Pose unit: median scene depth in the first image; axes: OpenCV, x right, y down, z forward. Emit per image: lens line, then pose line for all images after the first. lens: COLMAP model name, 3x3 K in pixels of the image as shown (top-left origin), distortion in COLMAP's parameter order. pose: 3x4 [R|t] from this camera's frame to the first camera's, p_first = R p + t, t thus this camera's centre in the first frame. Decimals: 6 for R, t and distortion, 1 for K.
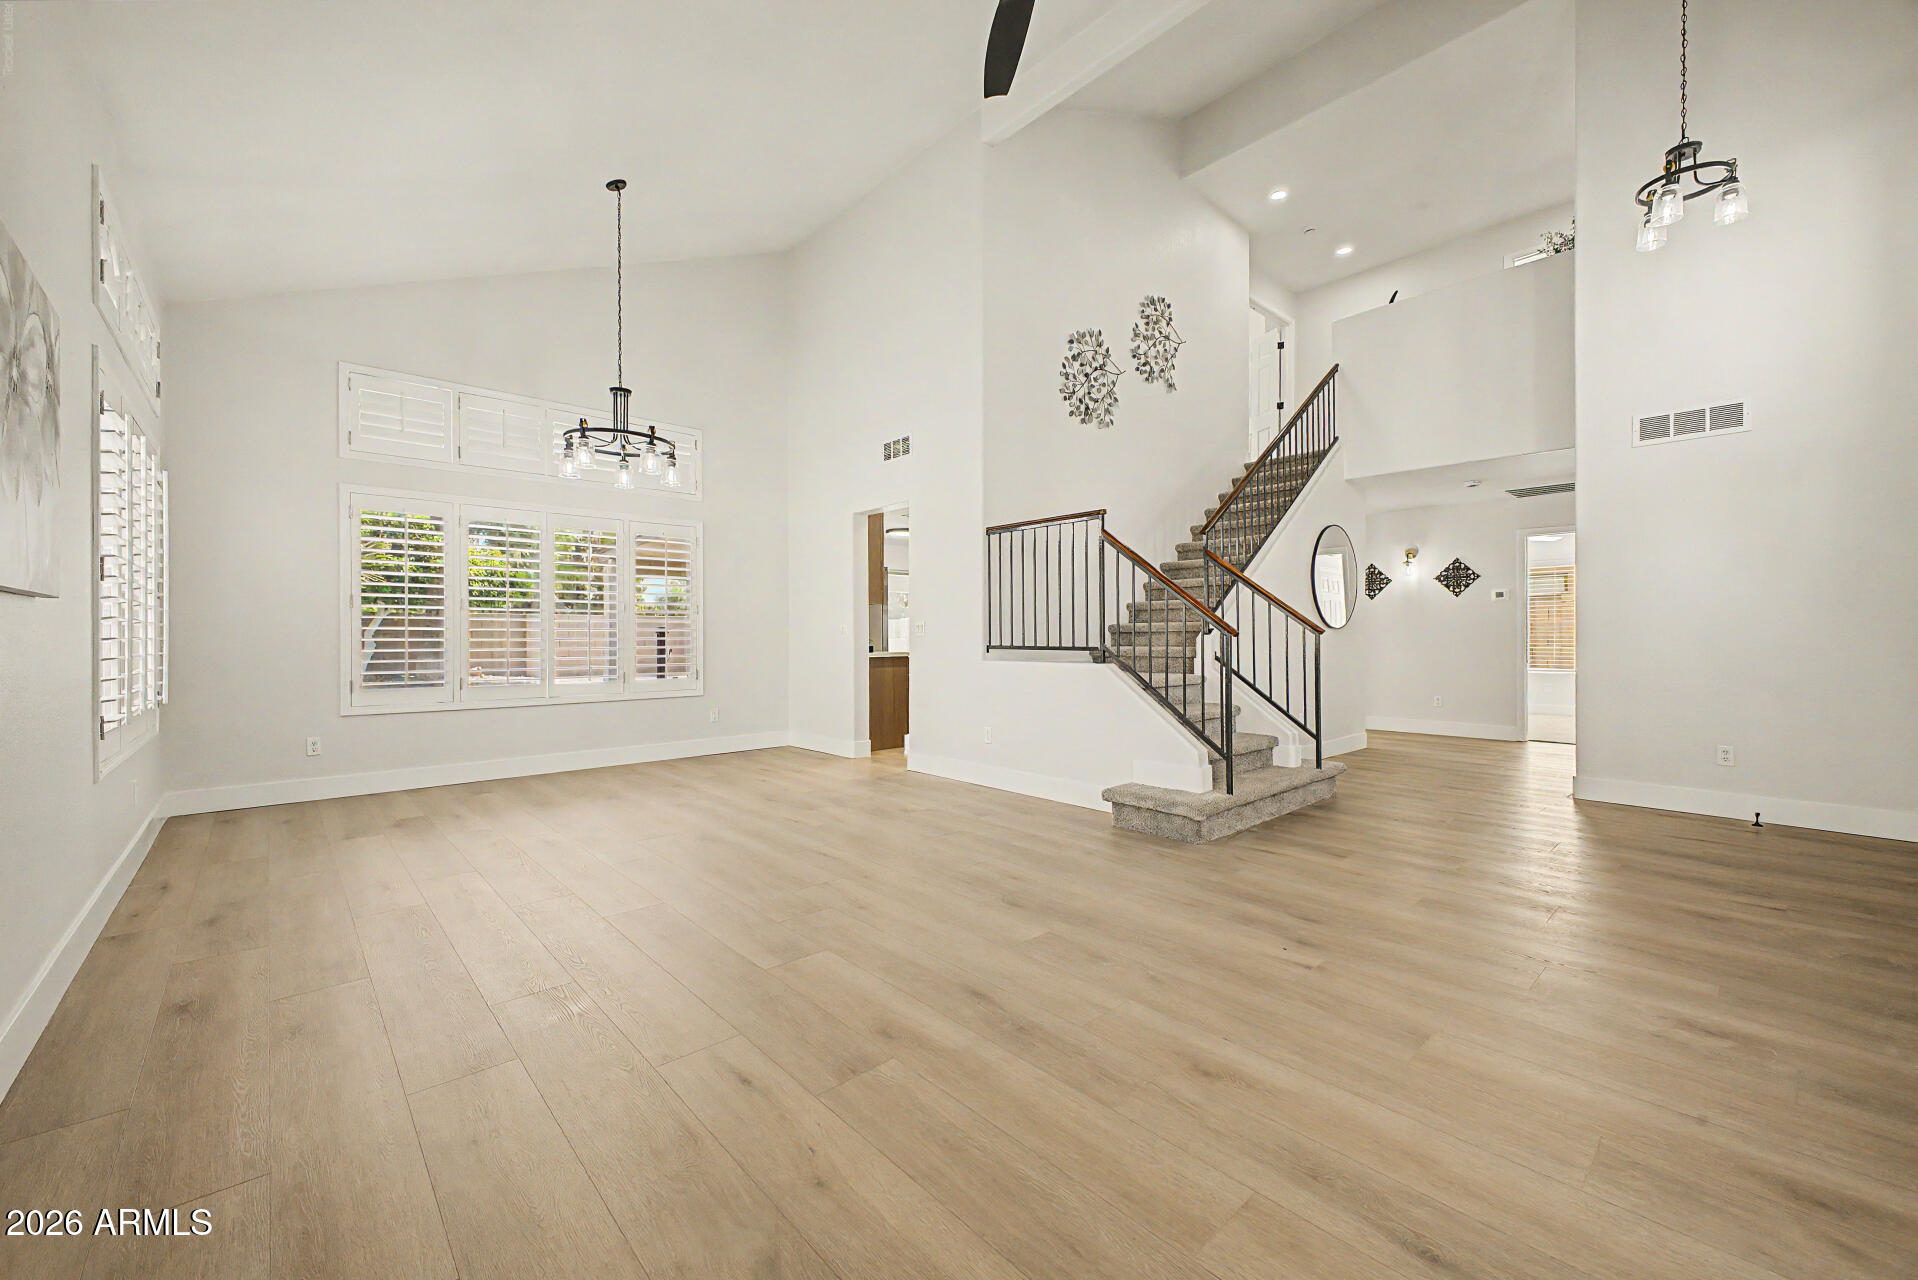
lens RADIAL K [[757.9, 0, 961.4], [0, 757.9, 636.5], [0, 0, 1]] dist [0.023043, -0.006919]
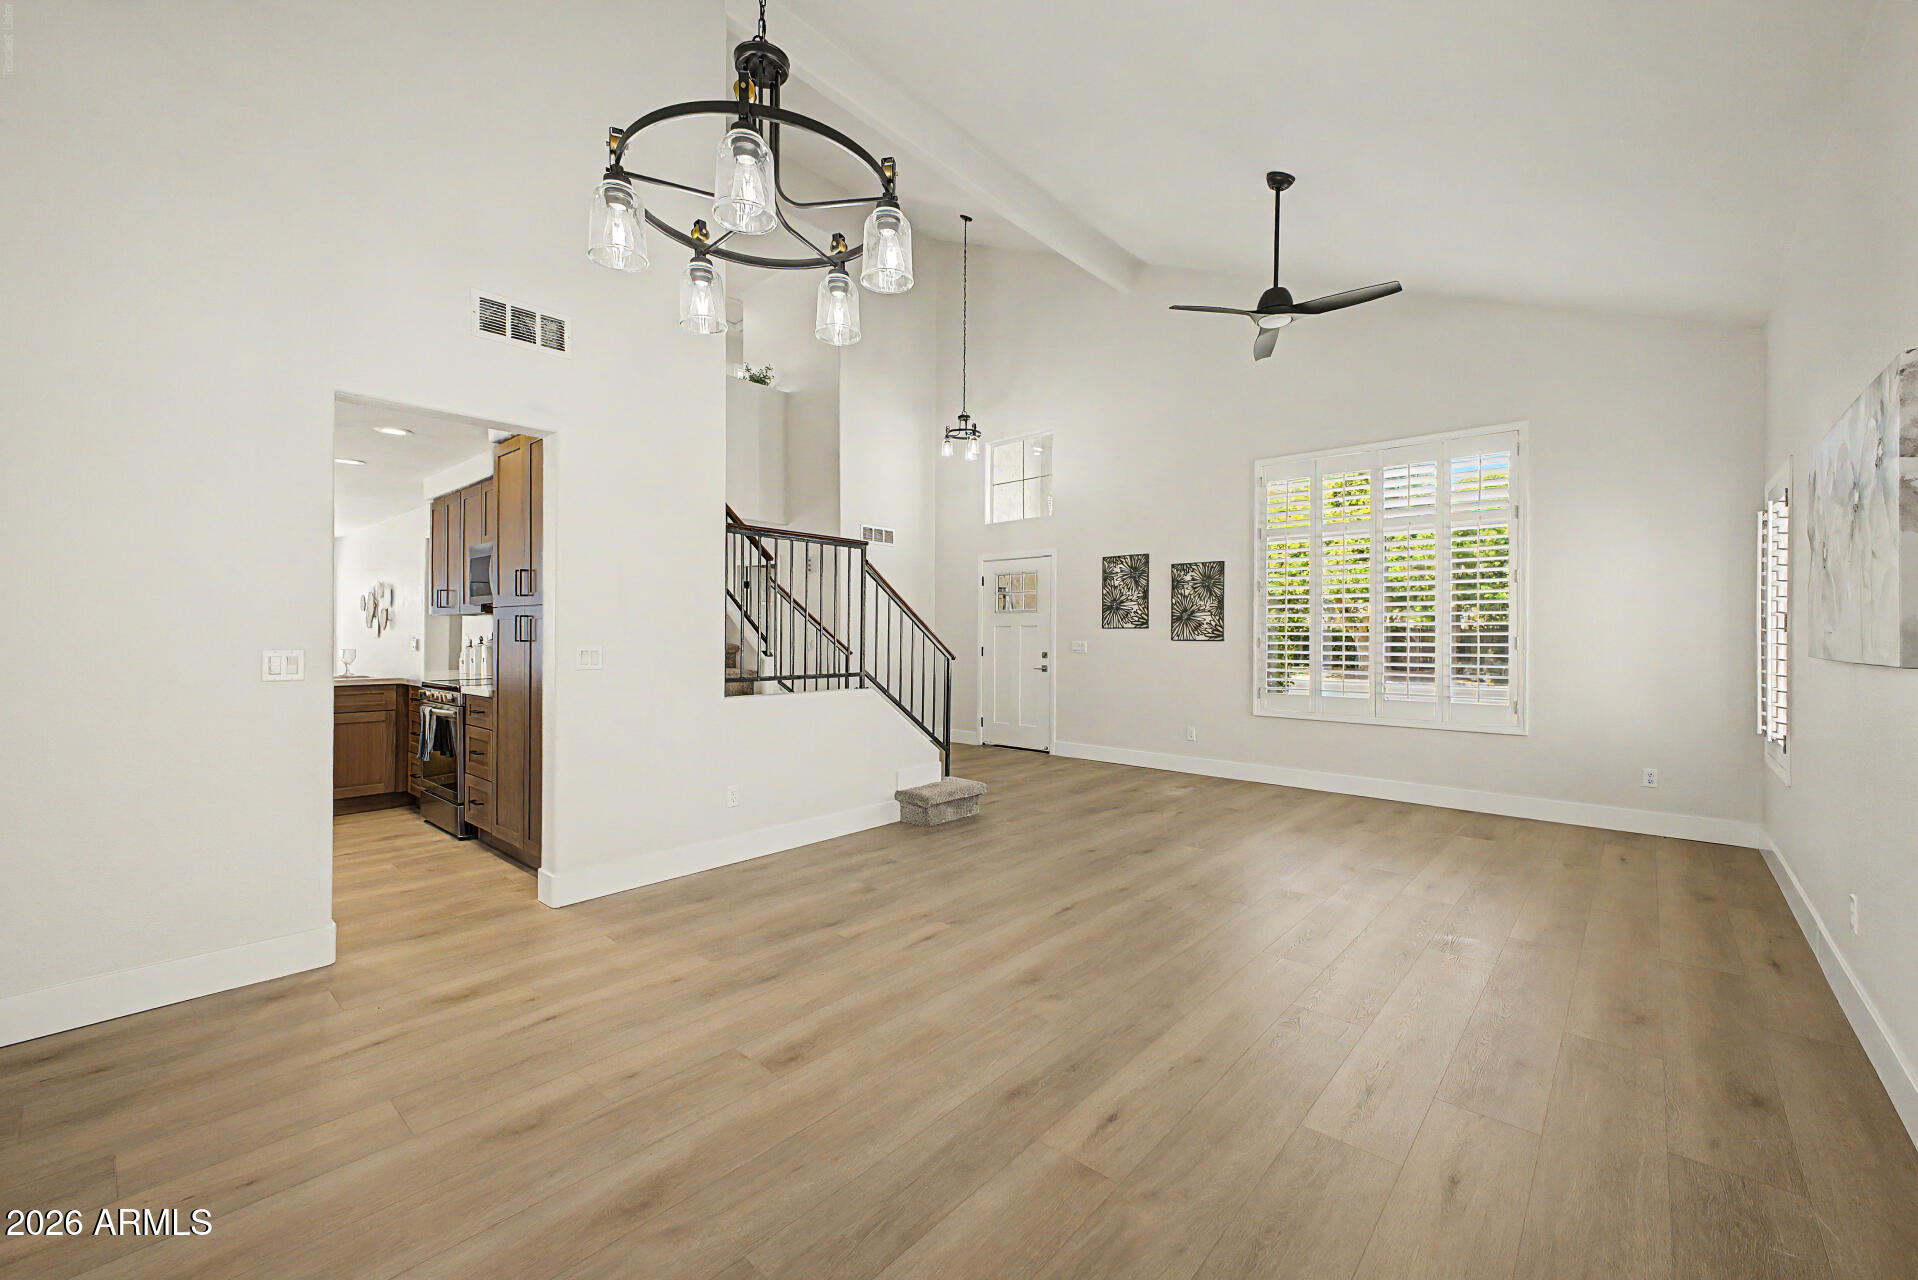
lens RADIAL K [[757.9, 0, 961.4], [0, 757.9, 636.5], [0, 0, 1]] dist [0.023043, -0.006919]
pose [[-0.107273, 0.004338, 0.994220, -0.961034], [-0.011179, 0.999922, -0.005569, -0.034661], [-0.994167, -0.011712, -0.107216, 1.078698]]
